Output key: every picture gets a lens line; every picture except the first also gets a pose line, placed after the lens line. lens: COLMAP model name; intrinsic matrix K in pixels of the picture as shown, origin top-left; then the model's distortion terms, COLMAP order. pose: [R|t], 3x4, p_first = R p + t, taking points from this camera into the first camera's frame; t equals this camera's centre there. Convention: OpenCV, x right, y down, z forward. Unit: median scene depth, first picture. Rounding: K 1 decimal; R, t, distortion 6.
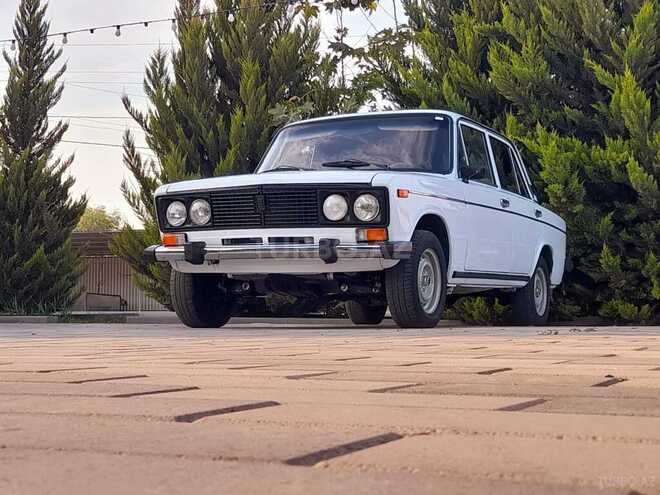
lens RADIAL K [[1115.6, 0, 330.6], [0, 1115.6, 247.7], [0, 0, 1]] dist [-0.011125, -0.060613]
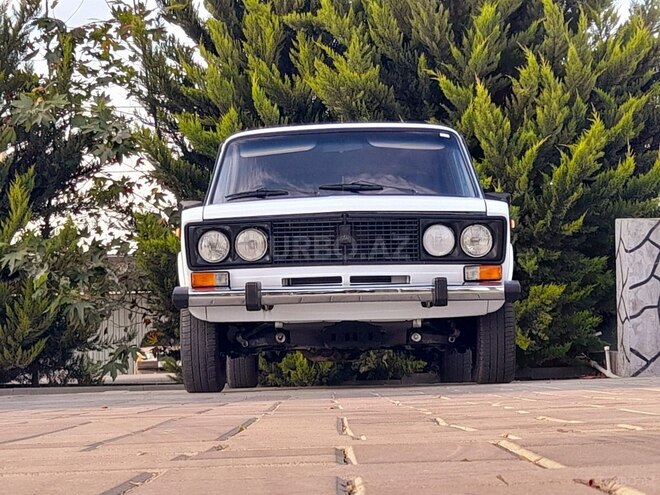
lens RADIAL K [[1498.2, 0, 330.0], [0, 1498.2, 247.5], [0, 0, 1]] dist [0.004041, -0.313812]
pose [[0.915801, 0.005692, 0.401593, -0.496155], [0.007708, 0.999466, -0.031745, 0.004201], [-0.401559, 0.032168, 0.915268, 0.003658]]
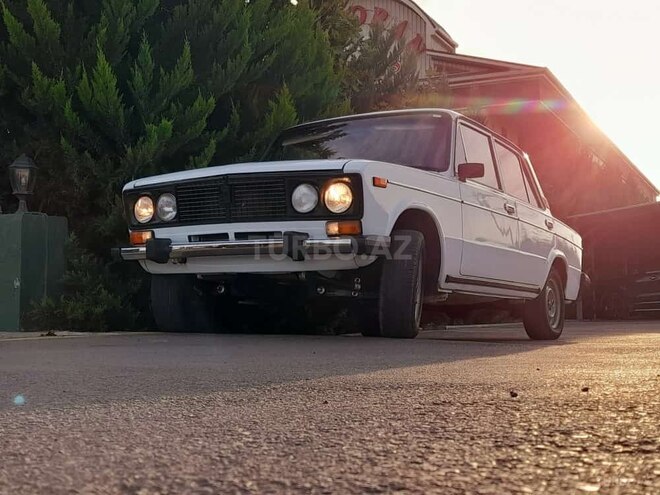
lens RADIAL K [[917.0, 0, 330.0], [0, 917.0, 247.5], [0, 0, 1]] dist [-0.003029, -0.015355]
pose [[0.996738, 0.004283, -0.080587, 0.080012], [-0.007637, 0.999115, -0.041355, 0.032334], [0.080338, 0.041836, 0.995889, 0.254295]]
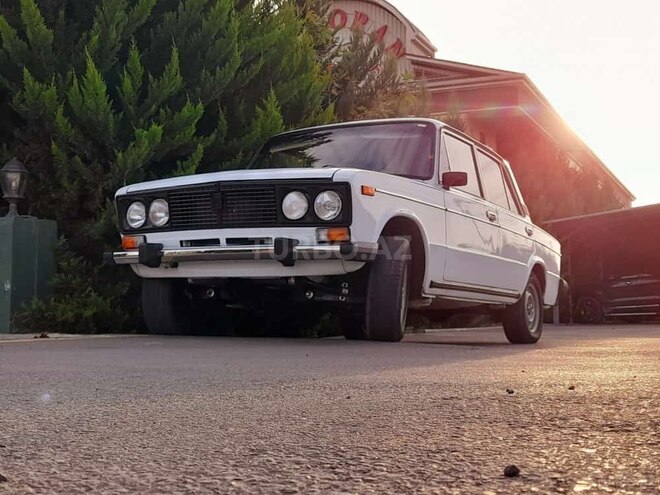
lens RADIAL K [[924.8, 0, 330.0], [0, 924.8, 247.5], [0, 0, 1]] dist [-0.016894, -0.027136]
pose [[0.998452, 0.011266, -0.054465, 0.071639], [-0.013686, 0.998926, -0.044258, 0.030803], [0.053908, 0.044935, 0.997534, 0.225724]]
